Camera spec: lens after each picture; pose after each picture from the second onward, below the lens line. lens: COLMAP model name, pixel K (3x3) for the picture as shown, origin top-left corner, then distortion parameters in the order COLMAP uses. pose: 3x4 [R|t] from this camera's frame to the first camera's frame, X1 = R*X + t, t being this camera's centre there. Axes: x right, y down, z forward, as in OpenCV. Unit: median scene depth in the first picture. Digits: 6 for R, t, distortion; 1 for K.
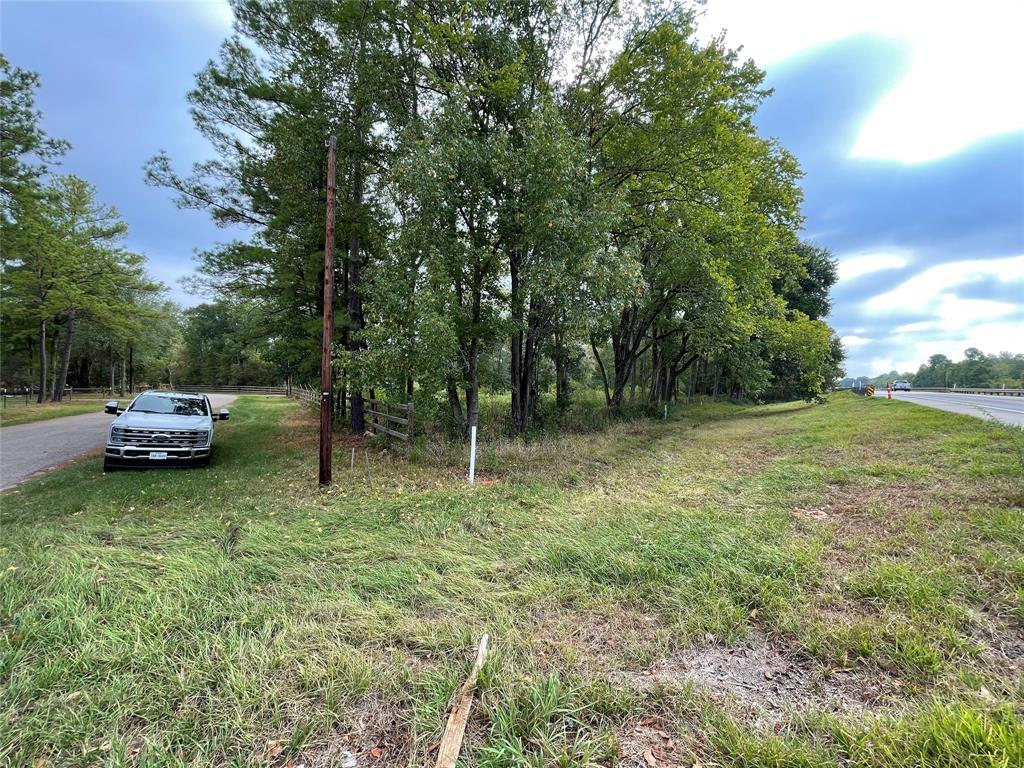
lens RADIAL K [[409.8, 0, 508.0], [0, 409.8, 389.9], [0, 0, 1]] dist [0.000787, -0.000140]
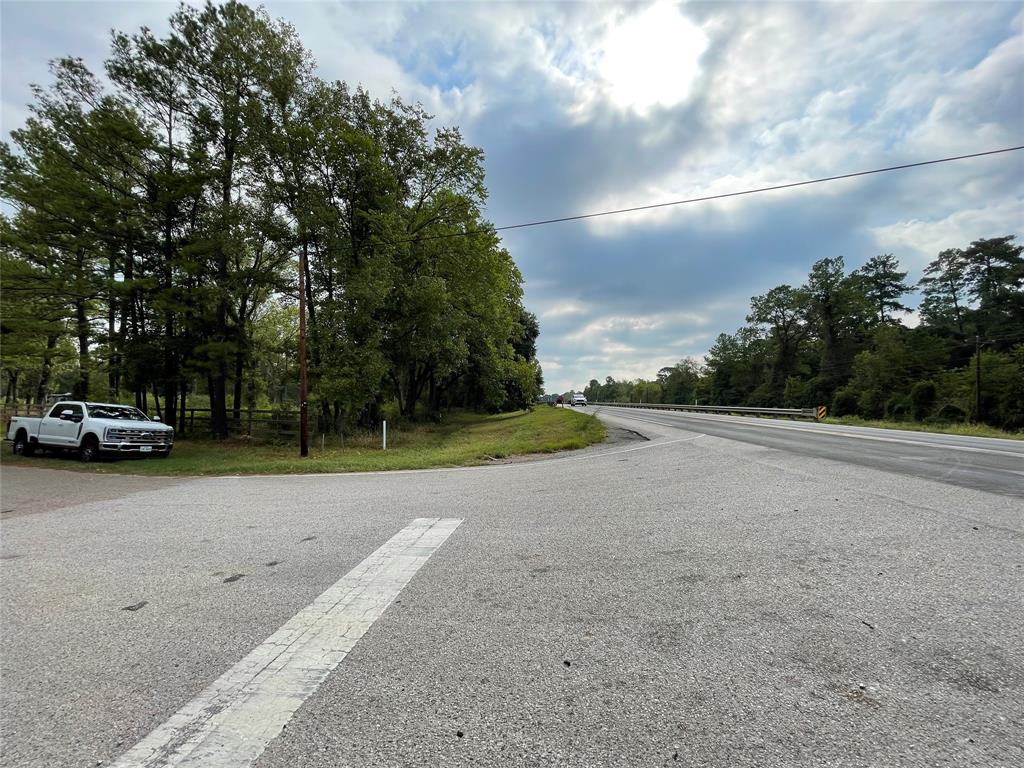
lens RADIAL K [[409.8, 0, 507.5], [0, 409.8, 389.7], [0, 0, 1]] dist [0.000787, -0.000140]
pose [[0.827325, 0.019430, 0.561387, -0.342041], [0.000165, 0.999393, -0.034833, 0.006403], [-0.561723, 0.028910, 0.826820, -0.436378]]
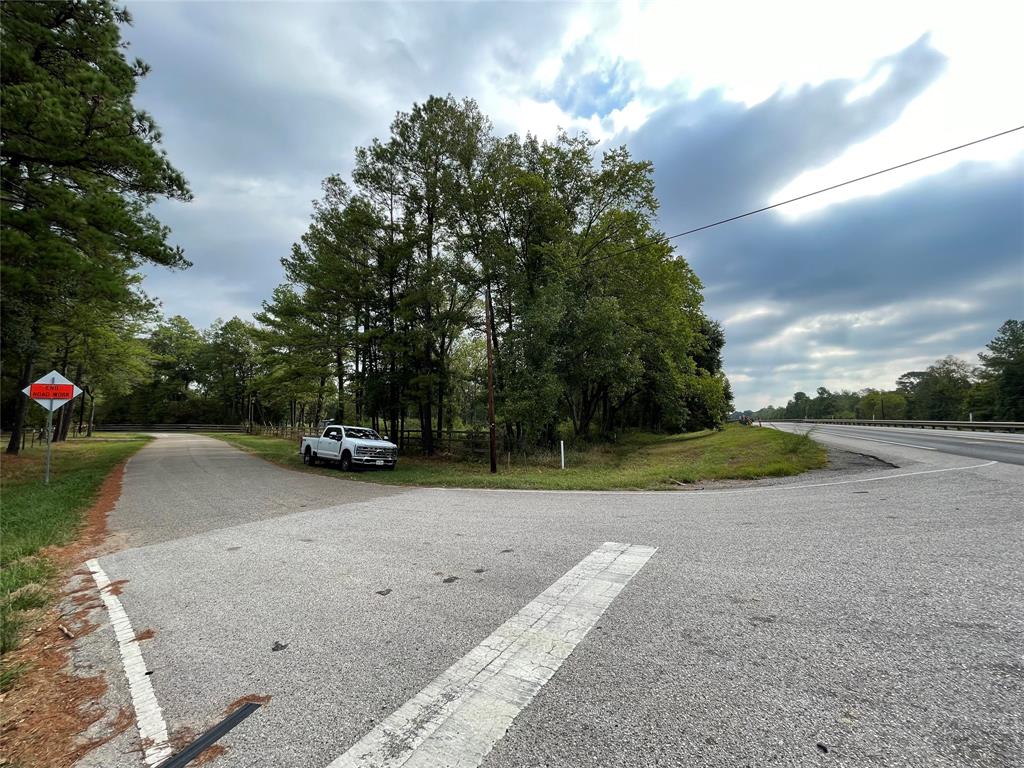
lens RADIAL K [[409.8, 0, 511.2], [0, 409.8, 390.0], [0, 0, 1]] dist [0.000787, -0.000140]
pose [[0.982051, 0.003714, 0.188581, -0.347765], [0.012495, 0.996329, -0.084690, 0.005766], [-0.188203, 0.085527, 0.978399, -0.433465]]
